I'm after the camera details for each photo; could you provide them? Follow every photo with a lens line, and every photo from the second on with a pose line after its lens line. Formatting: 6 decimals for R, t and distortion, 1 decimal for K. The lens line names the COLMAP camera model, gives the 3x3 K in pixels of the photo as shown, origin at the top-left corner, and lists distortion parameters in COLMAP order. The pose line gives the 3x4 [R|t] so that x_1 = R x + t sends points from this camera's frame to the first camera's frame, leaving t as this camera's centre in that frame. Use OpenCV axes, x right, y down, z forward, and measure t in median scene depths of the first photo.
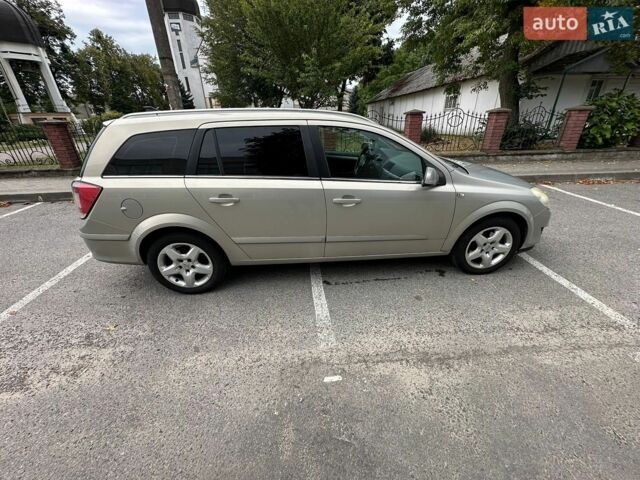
lens RADIAL K [[257.2, 0, 319.4], [0, 257.2, 242.9], [0, 0, 1]] dist [0.000257, 0.000076]
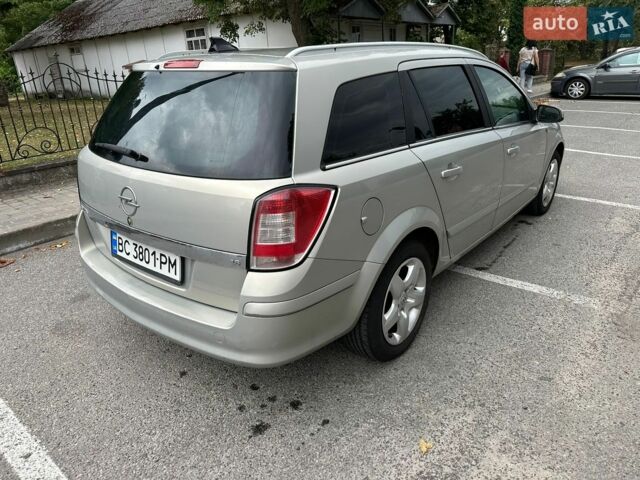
lens RADIAL K [[457.9, 0, 319.7], [0, 457.9, 239.1], [0, 0, 1]] dist [0.000543, -0.001968]
pose [[0.689910, -0.269029, 0.672048, -1.363555], [0.341469, 0.939545, 0.025567, -0.140785], [-0.638297, 0.211844, 0.740067, 0.350676]]
